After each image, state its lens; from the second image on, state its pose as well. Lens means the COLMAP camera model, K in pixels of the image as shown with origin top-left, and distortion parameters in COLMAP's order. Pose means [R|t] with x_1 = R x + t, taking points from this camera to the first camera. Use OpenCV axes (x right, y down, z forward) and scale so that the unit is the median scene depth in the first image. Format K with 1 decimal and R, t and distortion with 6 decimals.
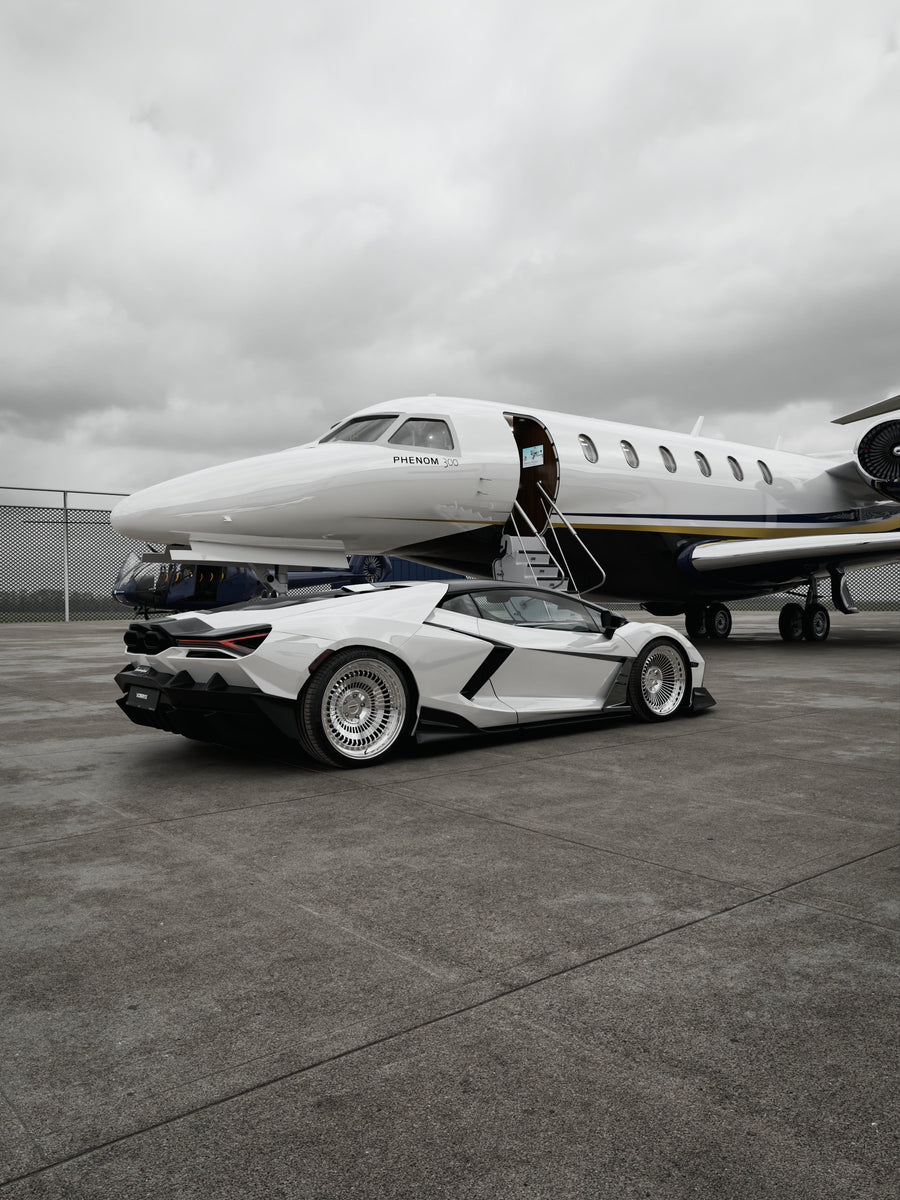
lens RADIAL K [[892.9, 0, 423.3], [0, 892.9, 594.2], [0, 0, 1]] dist [0.001412, 0.000036]
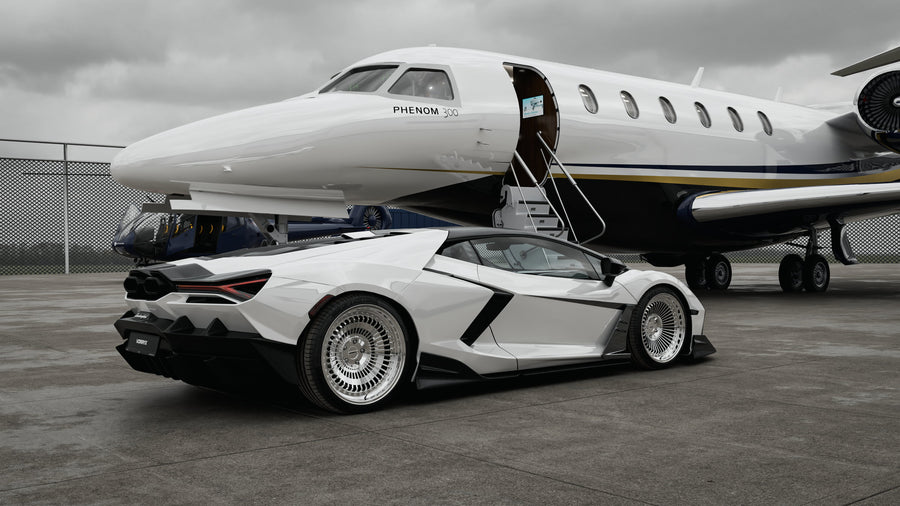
lens RADIAL K [[892.9, 0, 423.2], [0, 892.9, 247.3], [0, 0, 1]] dist [0.002202, -0.002740]
pose [[1.000000, 0.000082, -0.000081, 0.000039], [-0.000082, 1.000000, -0.000030, 0.003740], [0.000081, 0.000030, 1.000000, -0.000007]]
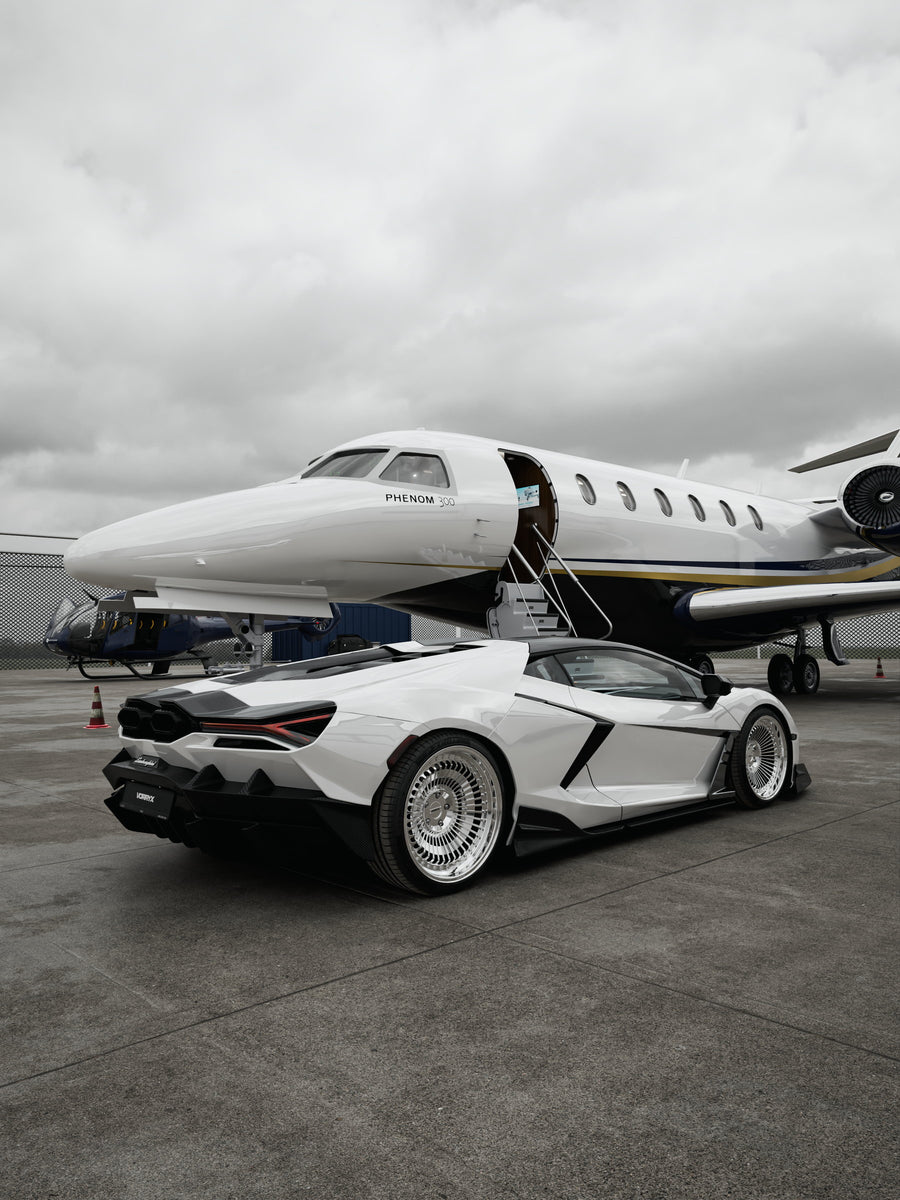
lens RADIAL K [[892.9, 0, 423.3], [0, 892.9, 594.2], [0, 0, 1]] dist [0.001412, 0.000036]
pose [[0.997146, 0.003909, 0.075395, -0.065761], [-0.000024, 0.998675, -0.051453, -0.007252], [-0.075496, 0.051305, 0.995825, 0.110268]]
